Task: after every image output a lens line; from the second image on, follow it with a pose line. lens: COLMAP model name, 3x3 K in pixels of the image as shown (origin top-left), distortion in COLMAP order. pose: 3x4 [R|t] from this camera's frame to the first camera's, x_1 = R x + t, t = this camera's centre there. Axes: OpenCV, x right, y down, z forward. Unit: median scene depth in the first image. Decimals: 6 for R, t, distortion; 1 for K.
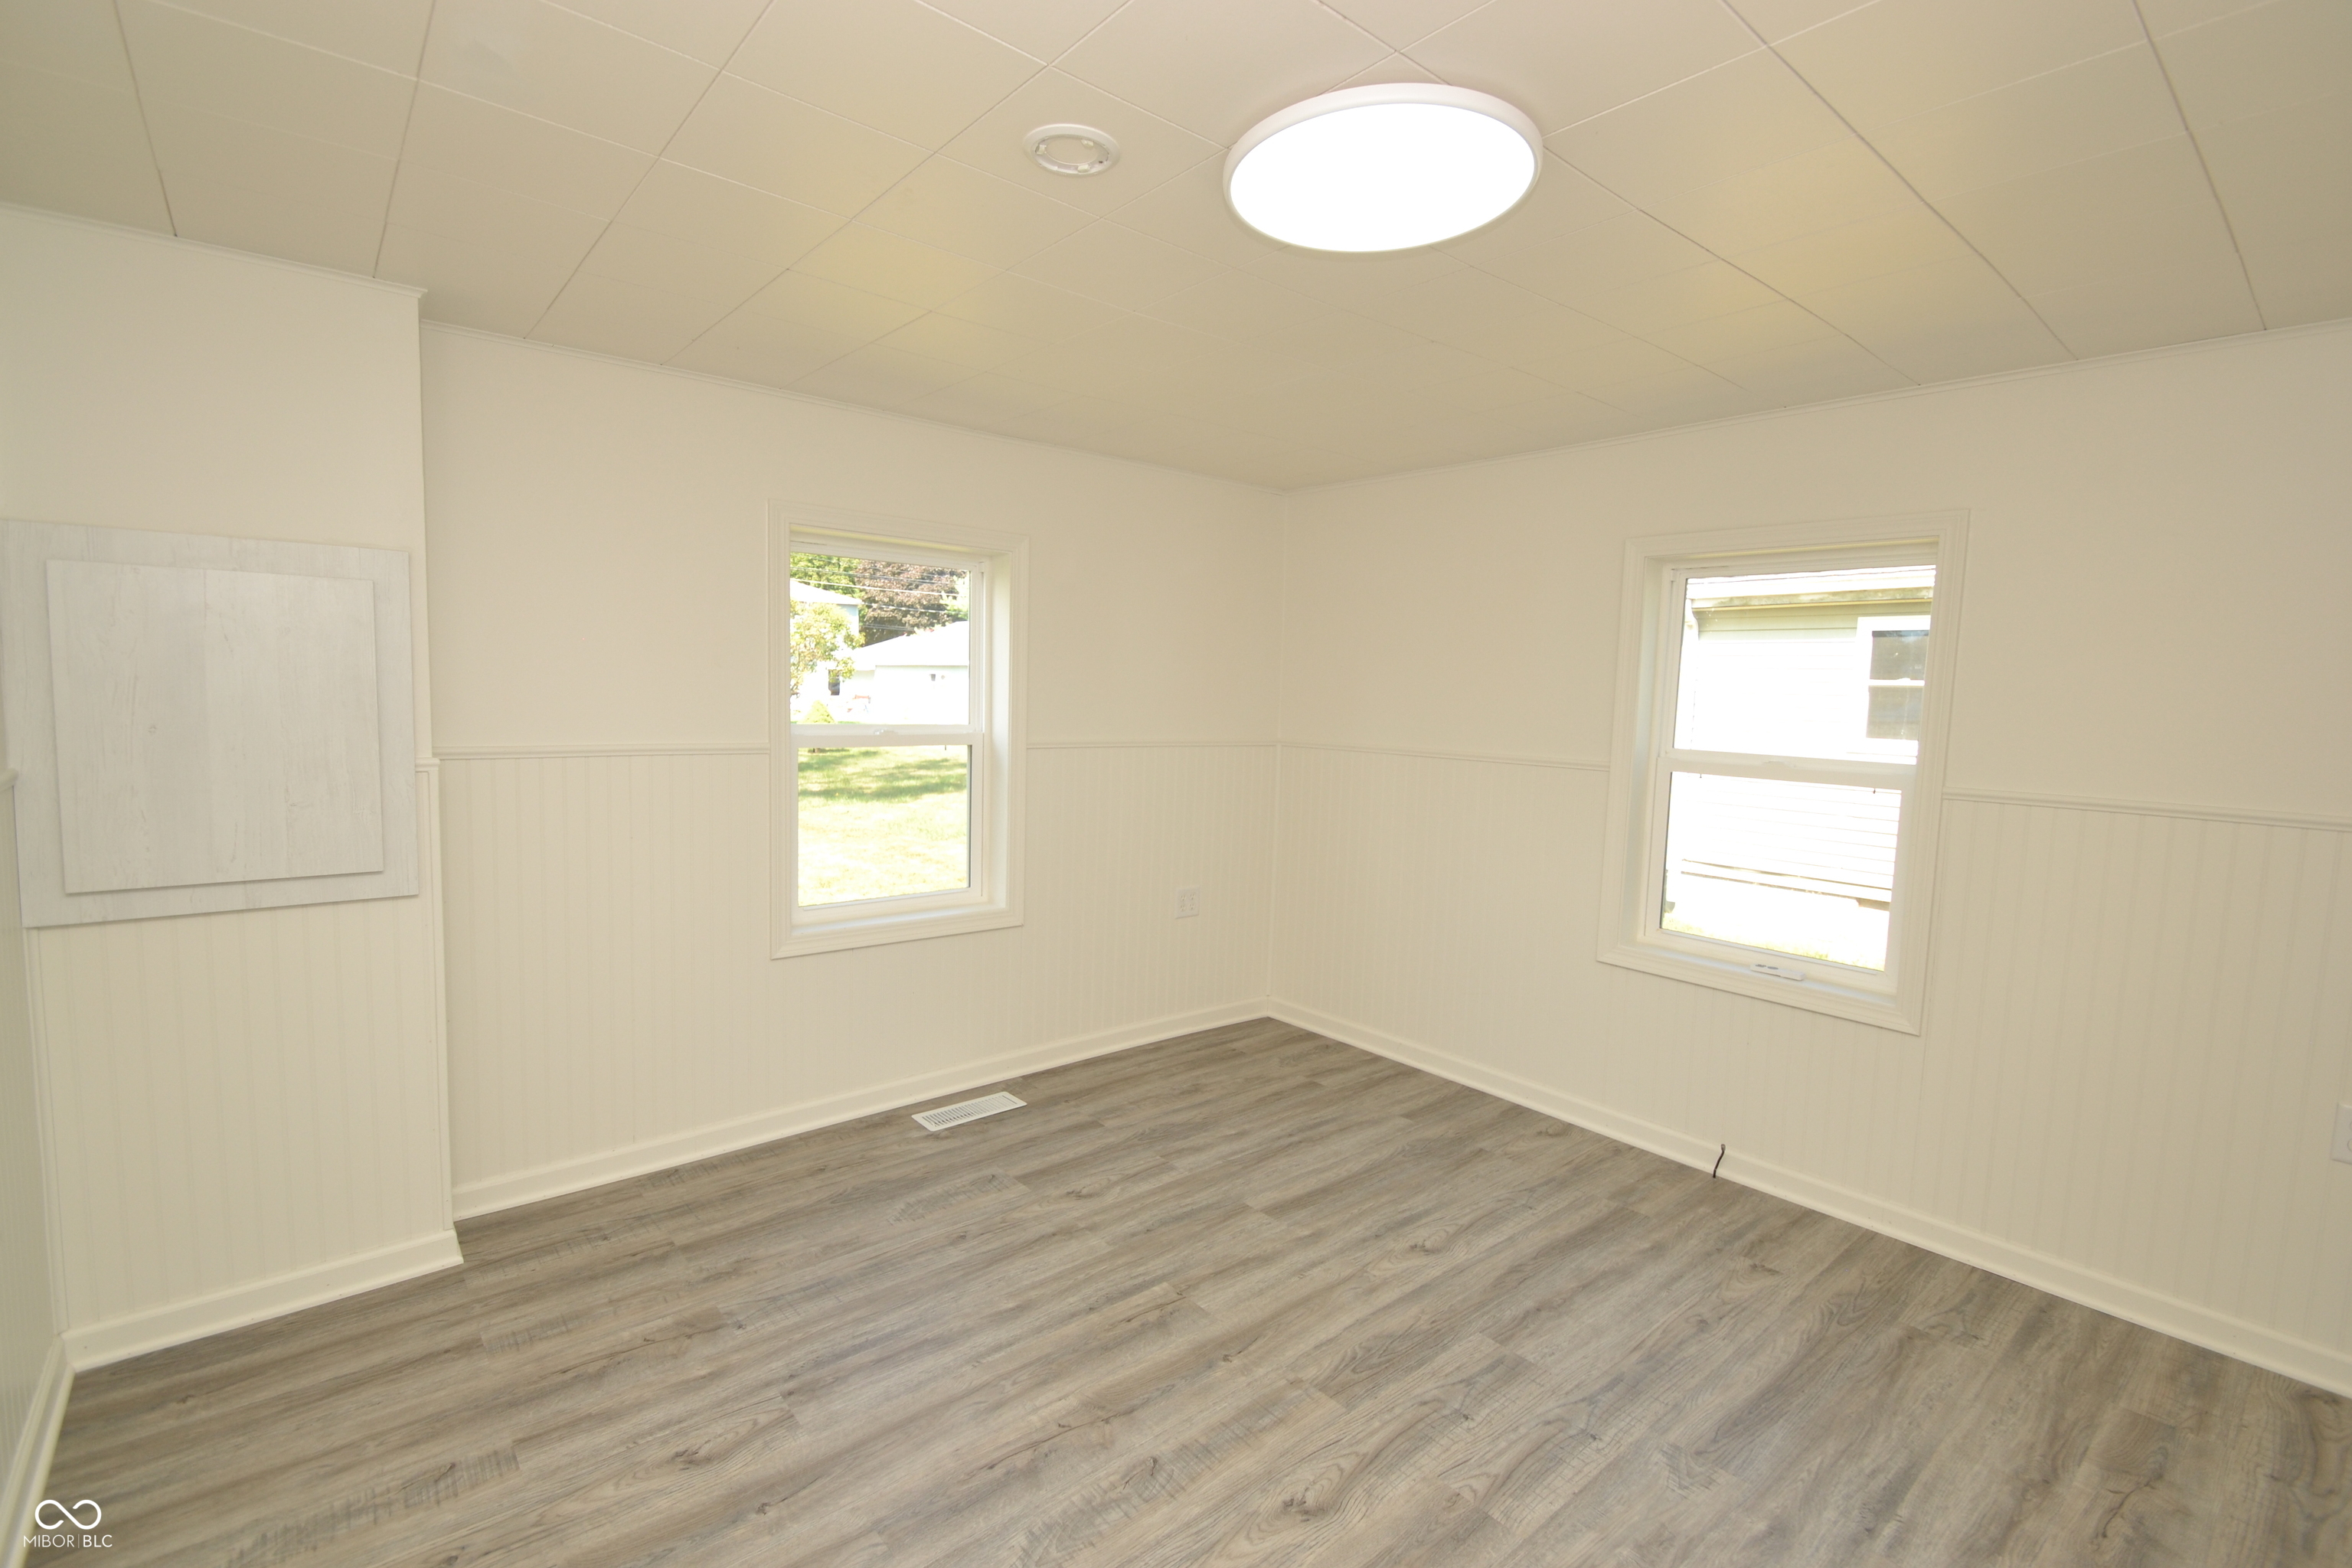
lens RADIAL K [[1035.7, 0, 1165.2], [0, 1035.7, 783.3], [0, 0, 1]] dist [0.010433, -0.018151]
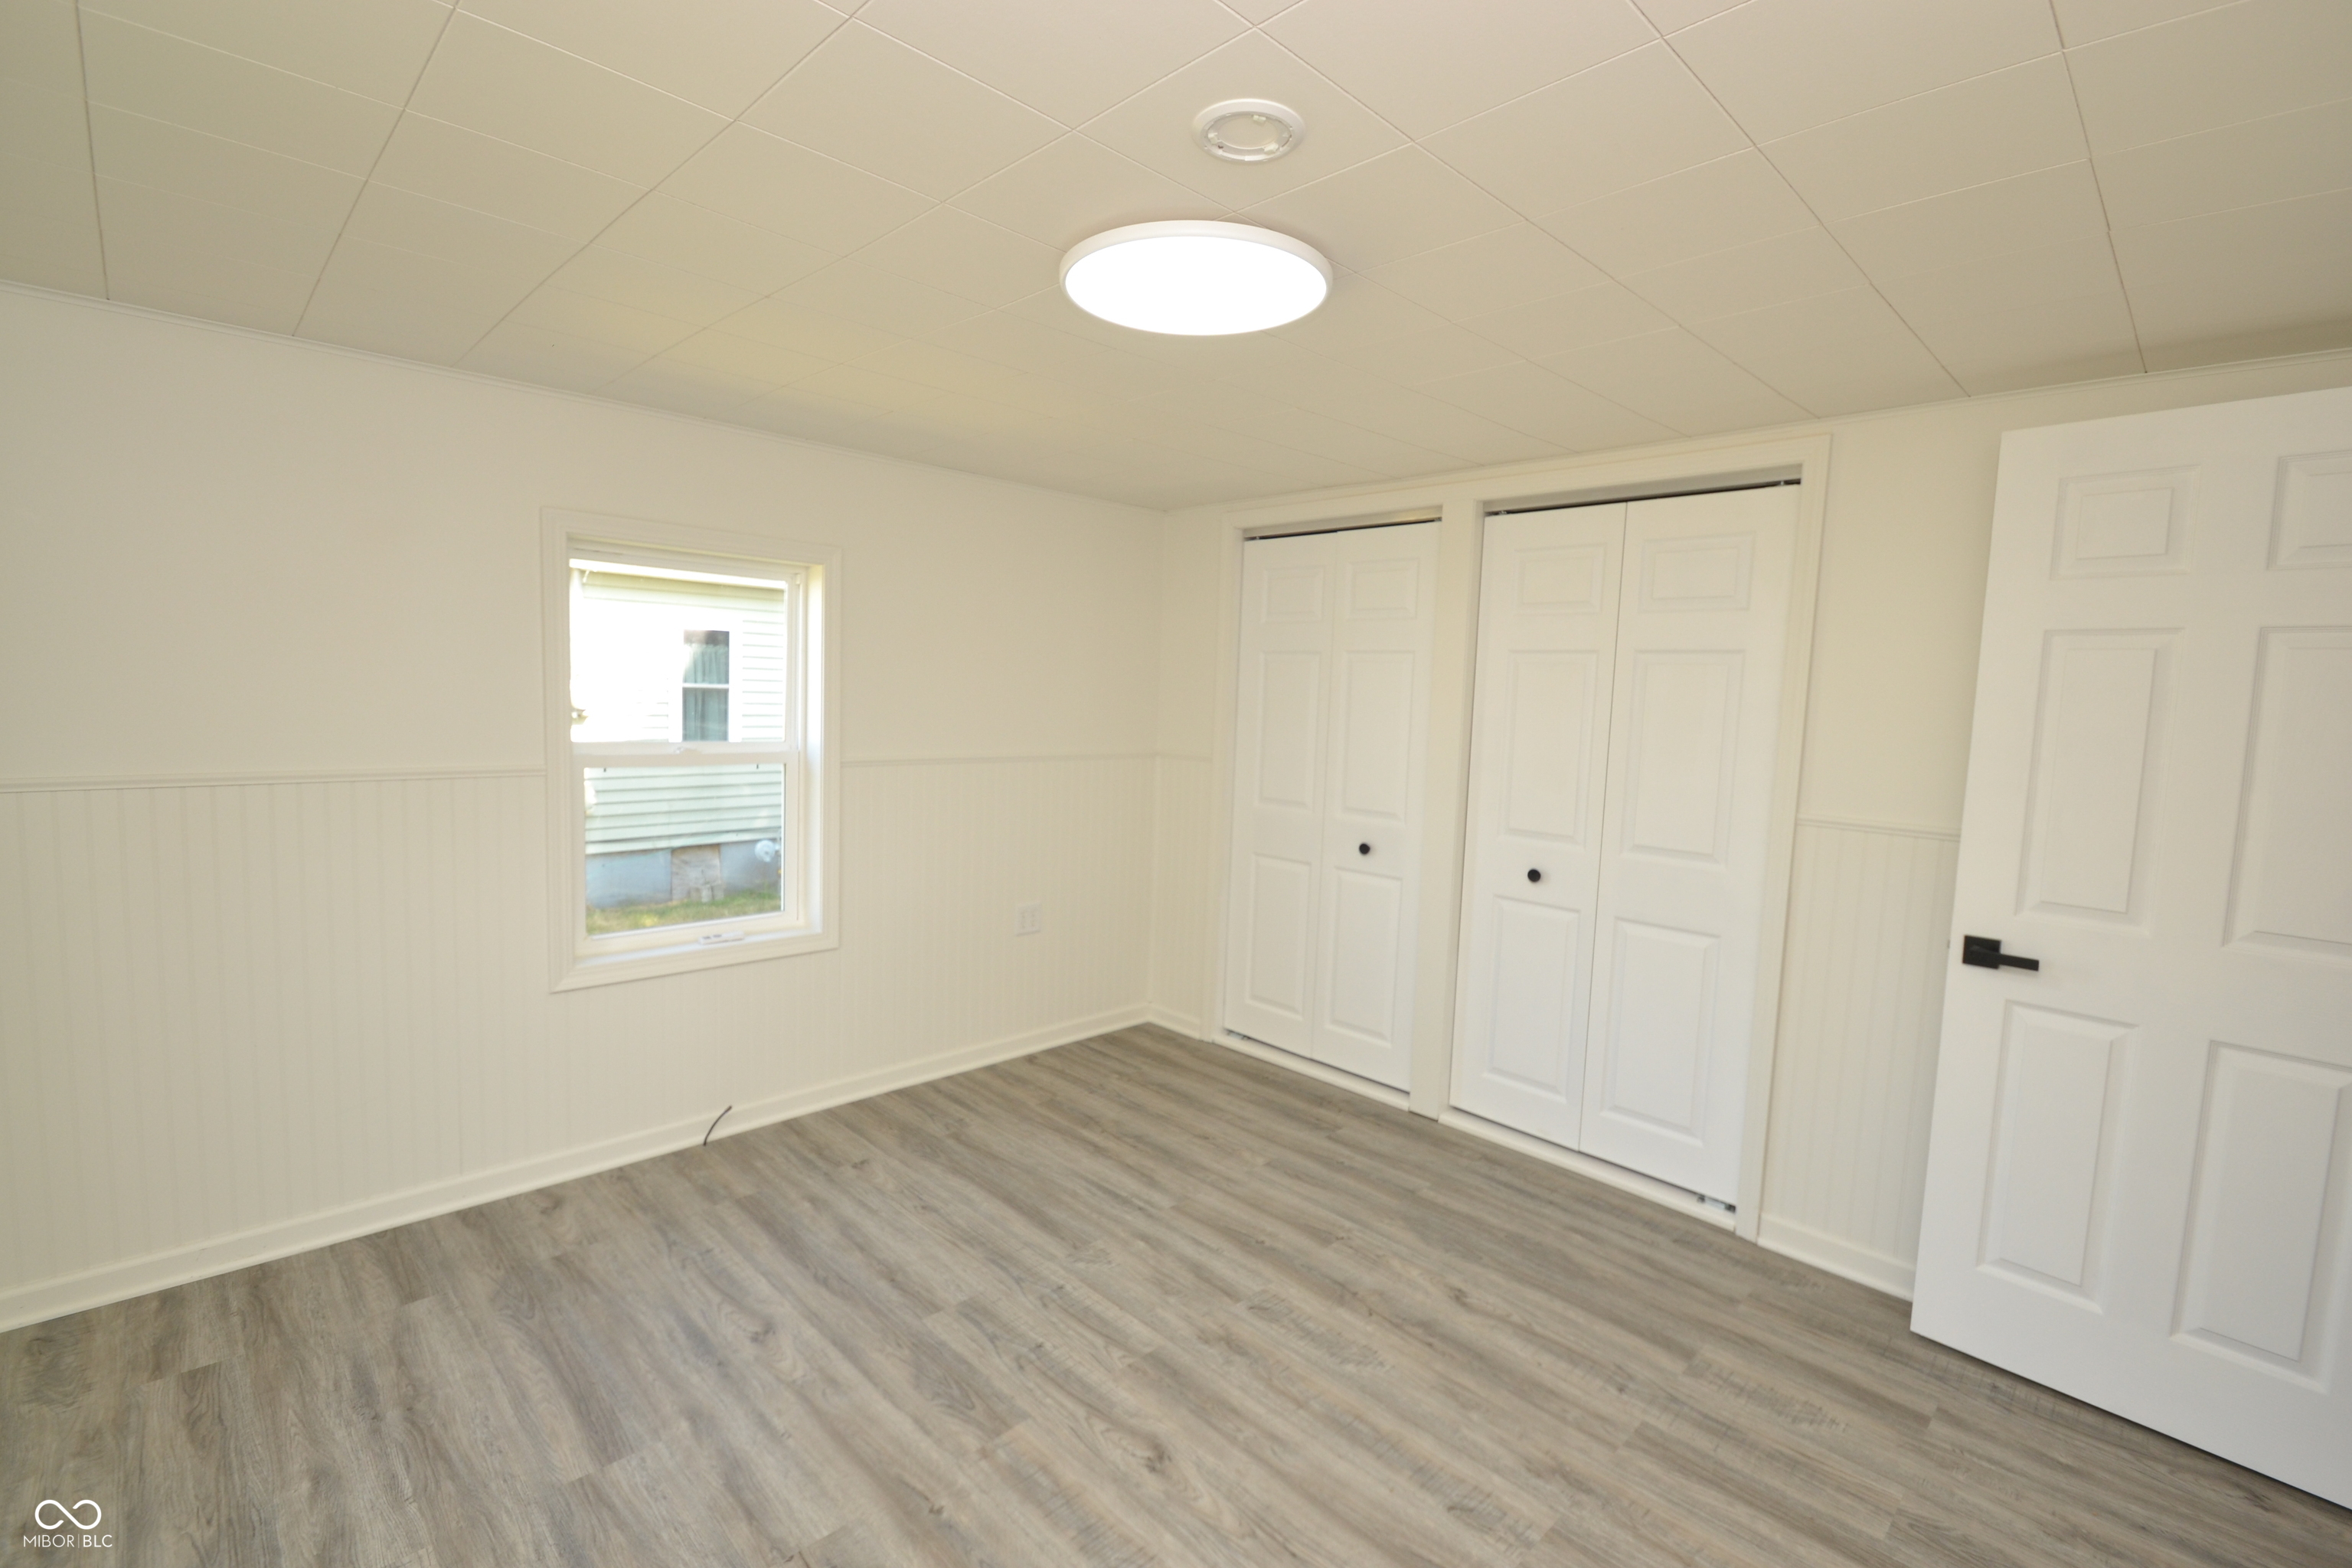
lens RADIAL K [[1035.7, 0, 1165.2], [0, 1035.7, 783.3], [0, 0, 1]] dist [0.010433, -0.018151]
pose [[-0.081483, -0.121576, 0.989232, -0.700347], [0.052176, 0.990651, 0.126048, -0.128744], [-0.995308, 0.061885, -0.074378, 0.813865]]
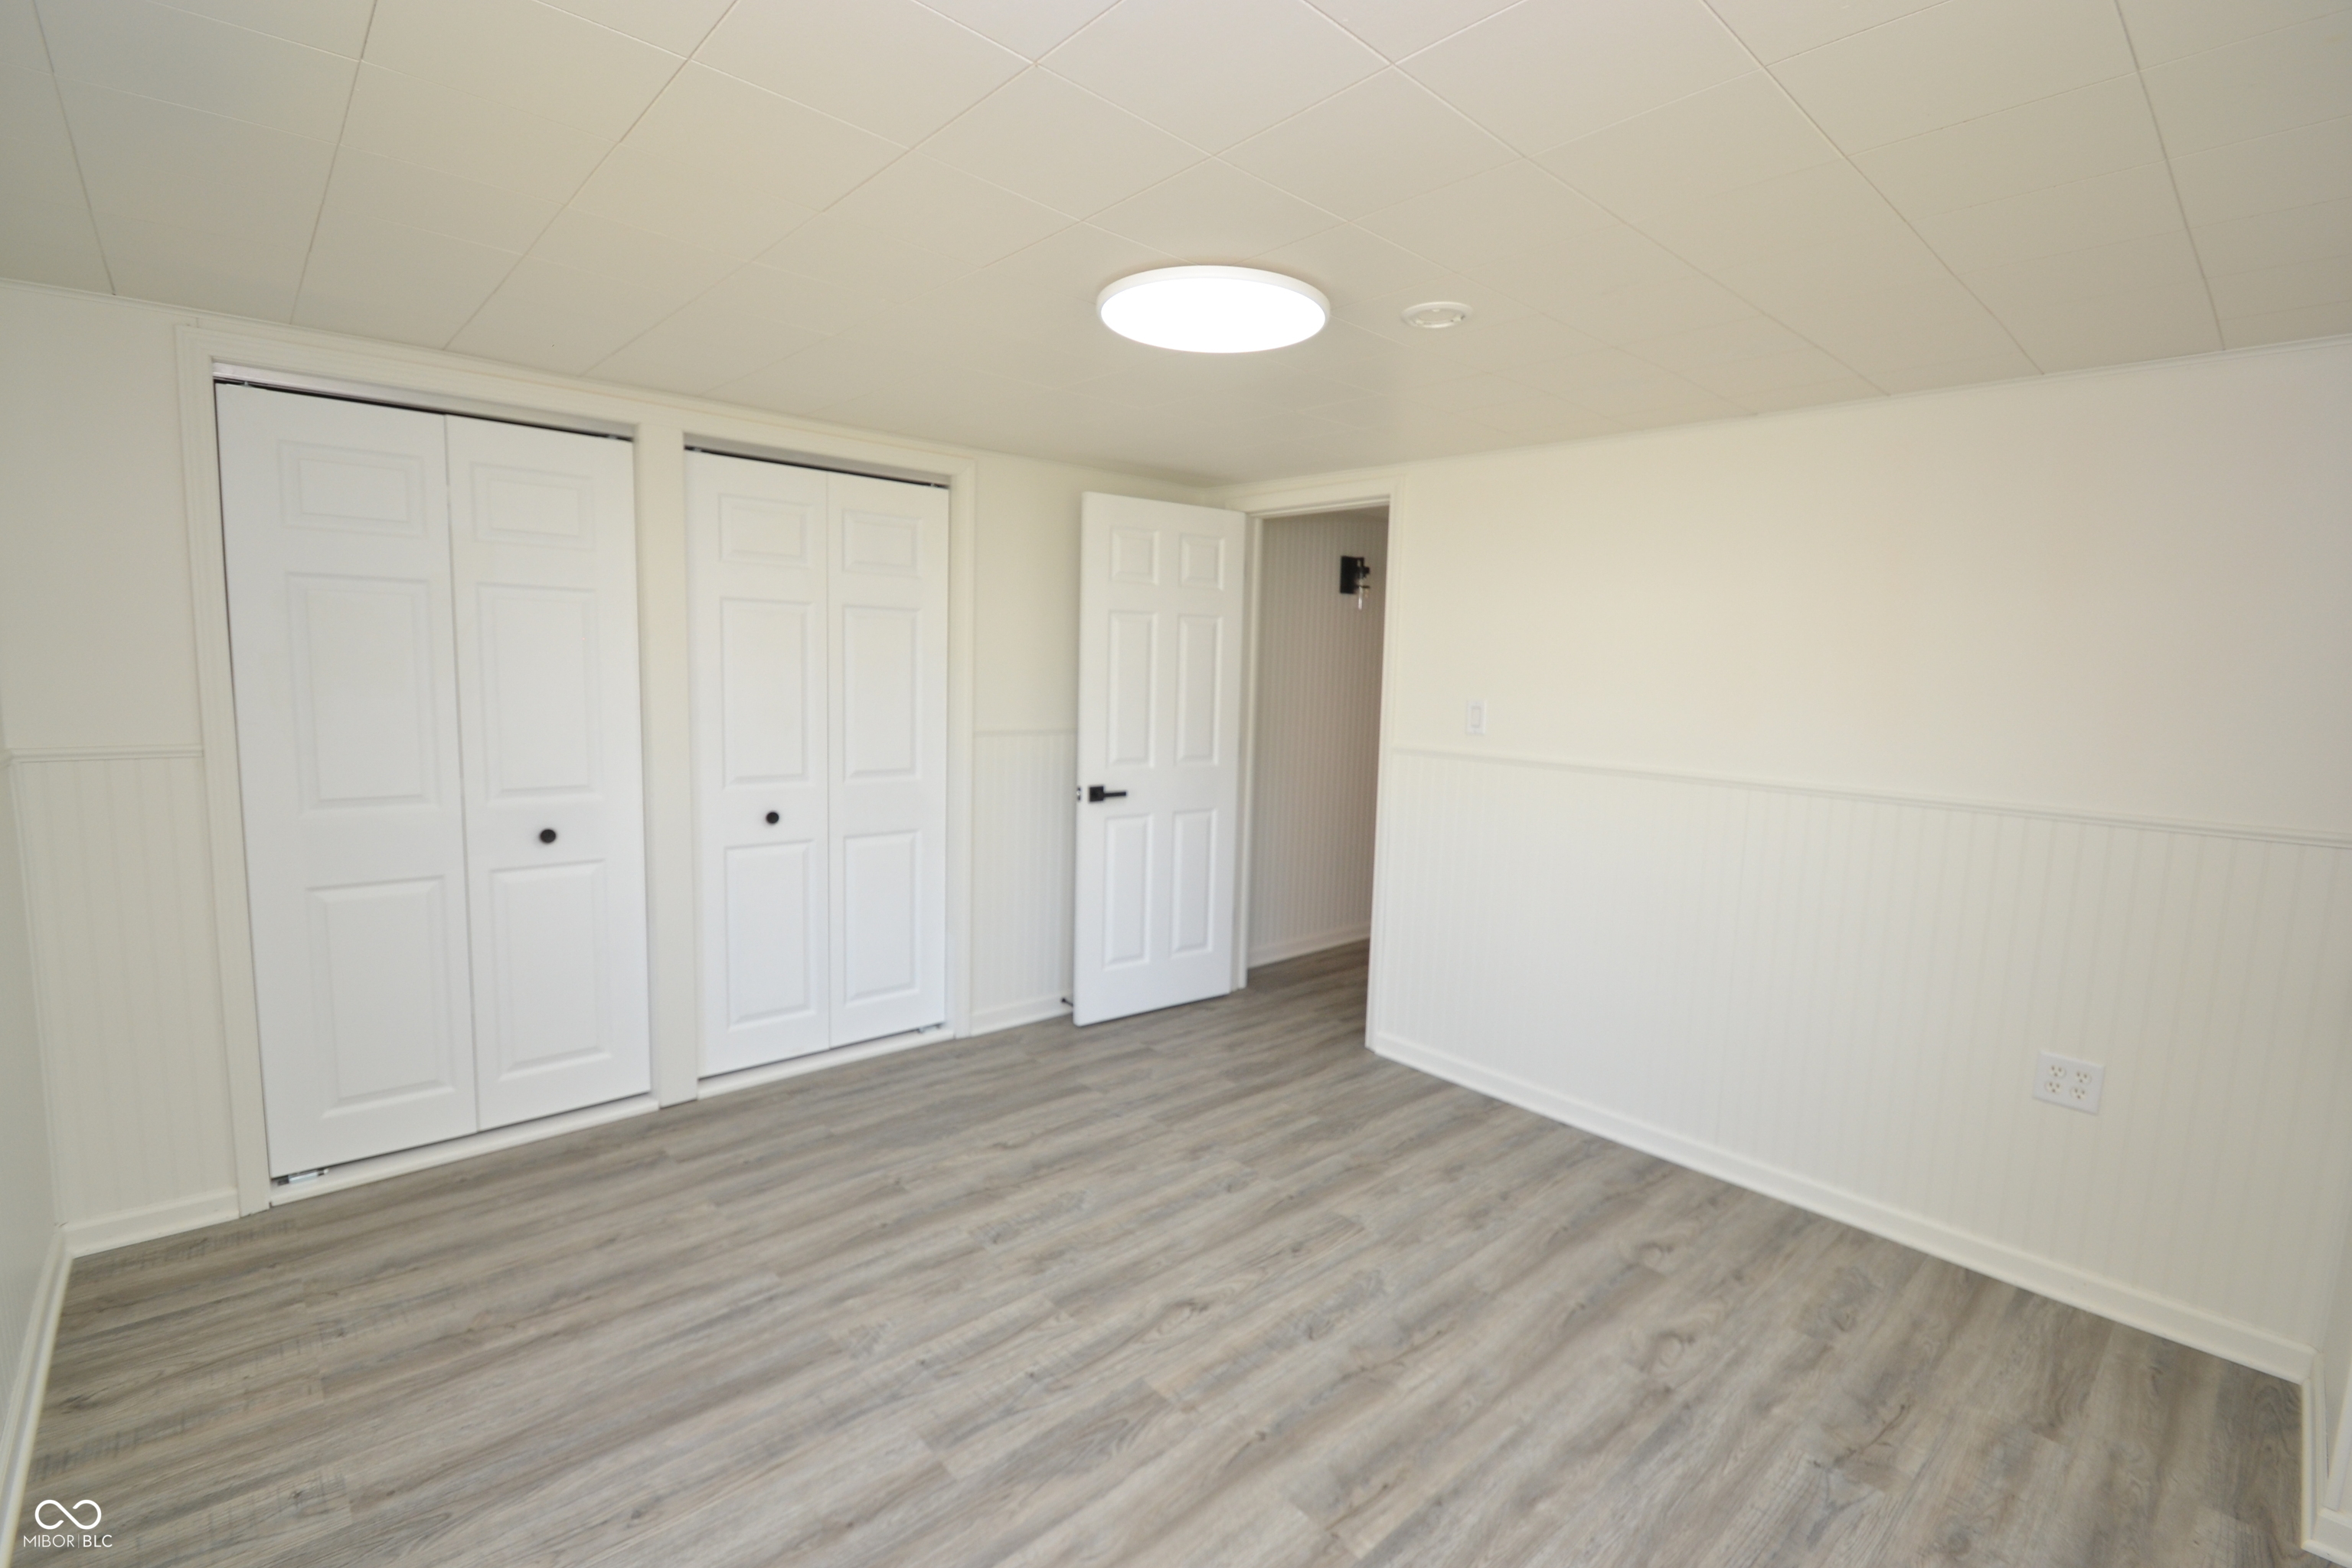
lens RADIAL K [[1035.7, 0, 1165.2], [0, 1035.7, 783.3], [0, 0, 1]] dist [0.010433, -0.018151]
pose [[-0.997791, -0.051203, -0.042313, 0.205704], [-0.058787, 0.977274, 0.203667, -0.183365], [0.030923, 0.205705, -0.978125, 1.718147]]
